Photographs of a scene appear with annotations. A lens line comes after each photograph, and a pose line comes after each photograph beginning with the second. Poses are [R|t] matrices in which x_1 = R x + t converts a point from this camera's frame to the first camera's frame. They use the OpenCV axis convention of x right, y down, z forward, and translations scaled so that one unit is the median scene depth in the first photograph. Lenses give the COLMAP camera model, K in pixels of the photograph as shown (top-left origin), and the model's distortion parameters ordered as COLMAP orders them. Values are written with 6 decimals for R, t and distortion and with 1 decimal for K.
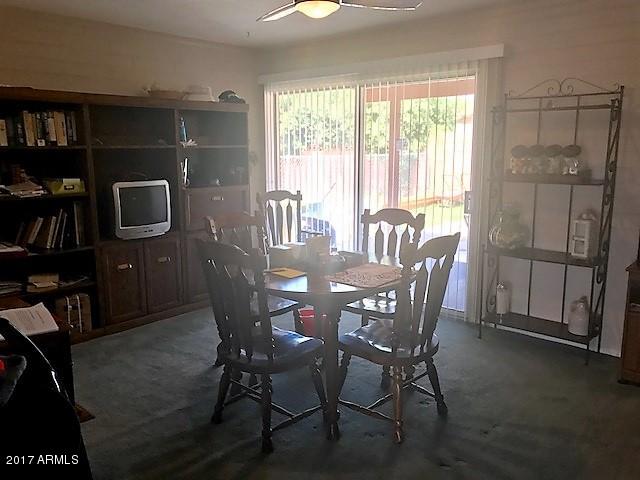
lens RADIAL K [[524.1, 0, 320.0], [0, 524.1, 240.0], [0, 0, 1]] dist [0.067904, -0.102905]
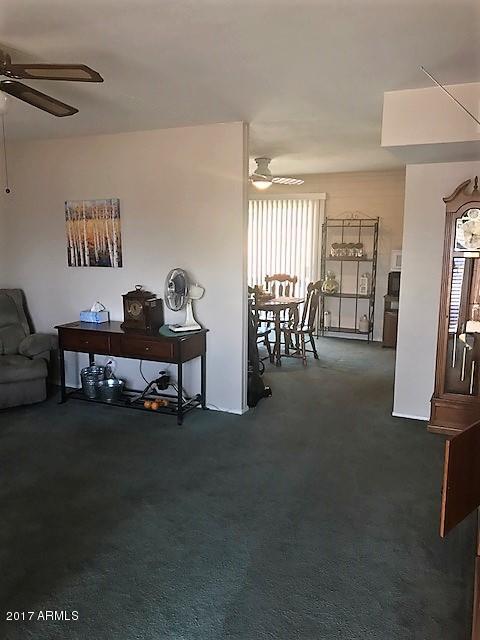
lens RADIAL K [[524.1, 0, 240.0], [0, 524.1, 320.0], [0, 0, 1]] dist [0.067904, -0.102905]
pose [[0.962889, -0.038312, 0.267164, -0.569816], [0.040360, 0.999183, -0.002174, 0.118974], [-0.266862, 0.012876, 0.963649, -0.928766]]
